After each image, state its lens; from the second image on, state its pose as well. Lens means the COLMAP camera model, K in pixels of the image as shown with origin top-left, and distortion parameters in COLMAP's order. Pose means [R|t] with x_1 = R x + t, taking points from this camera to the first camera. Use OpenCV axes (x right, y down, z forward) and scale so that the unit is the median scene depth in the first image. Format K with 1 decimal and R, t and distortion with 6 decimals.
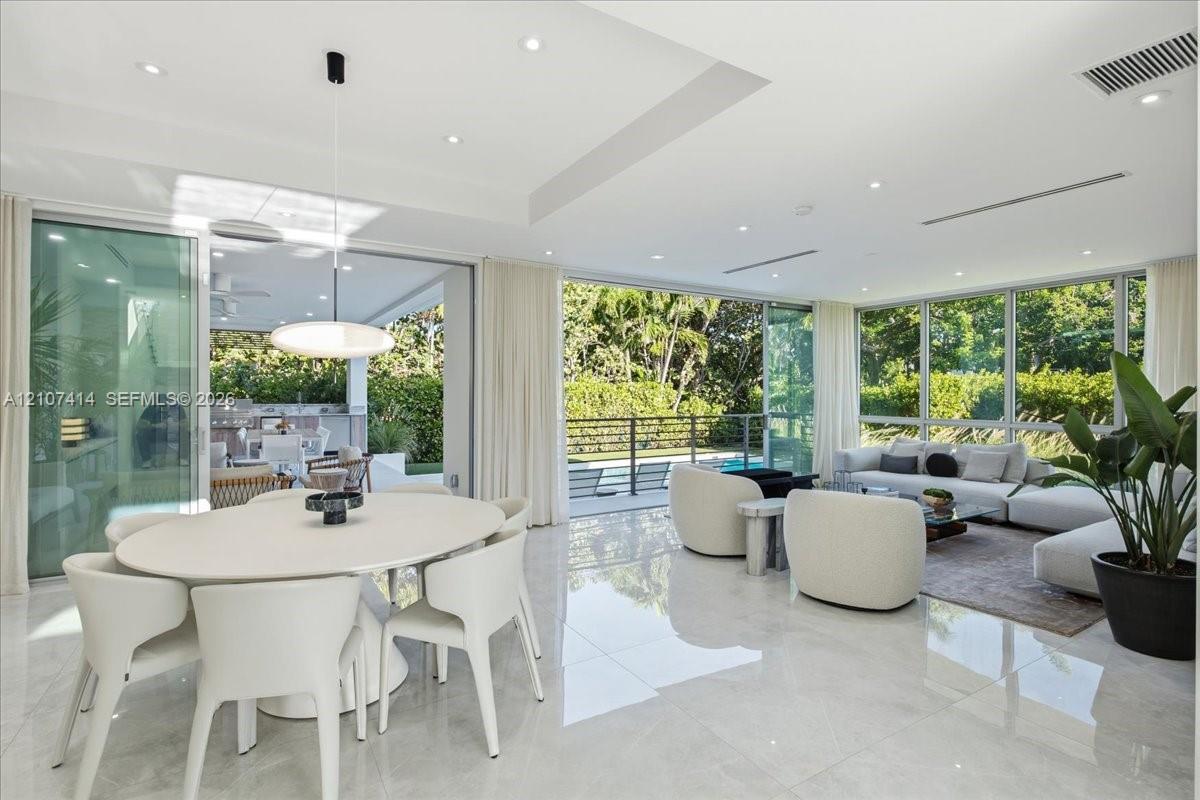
lens RADIAL K [[572.1, 0, 601.4], [0, 572.1, 394.3], [0, 0, 1]] dist [0.003371, -0.000937]
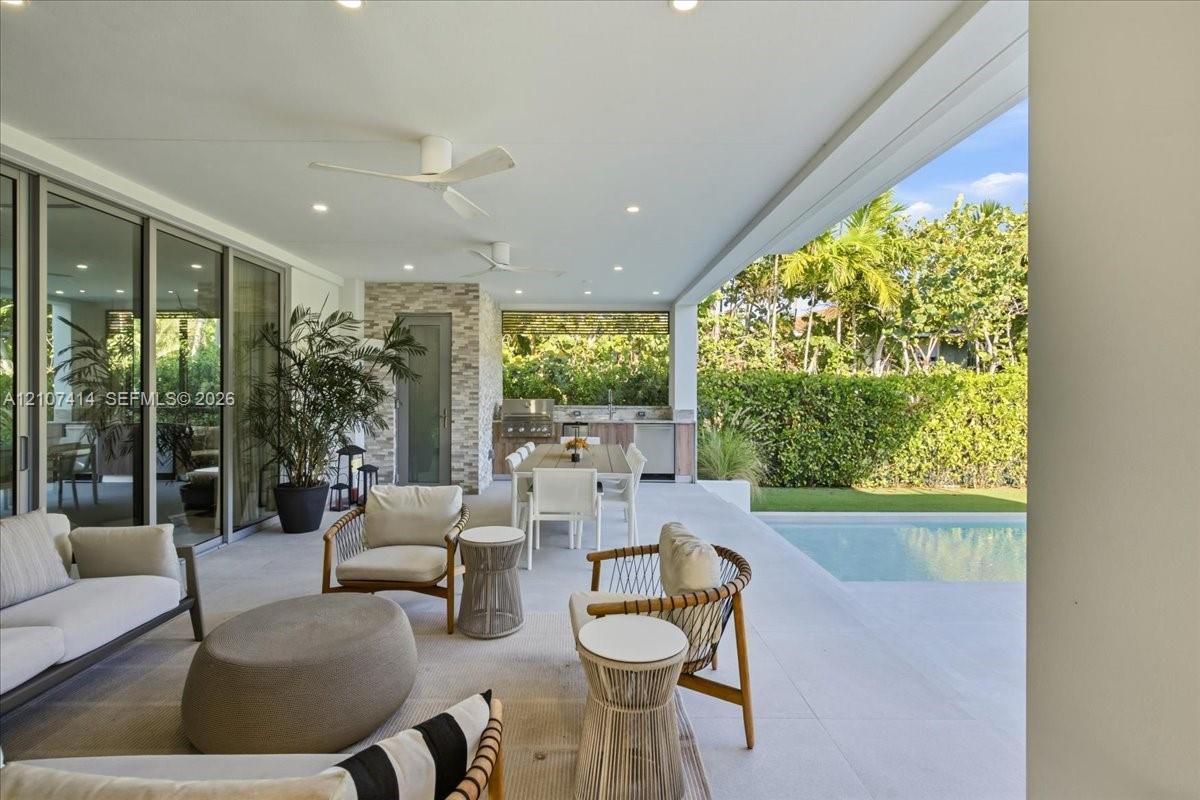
lens RADIAL K [[566.9, 0, 600.7], [0, 566.9, 395.1], [0, 0, 1]] dist [0.000195, 0.000004]
pose [[0.862309, 0.002676, -0.506375, -0.145453], [-0.000705, 0.999991, 0.004084, -0.000082], [0.506381, -0.003165, 0.862304, 0.314383]]
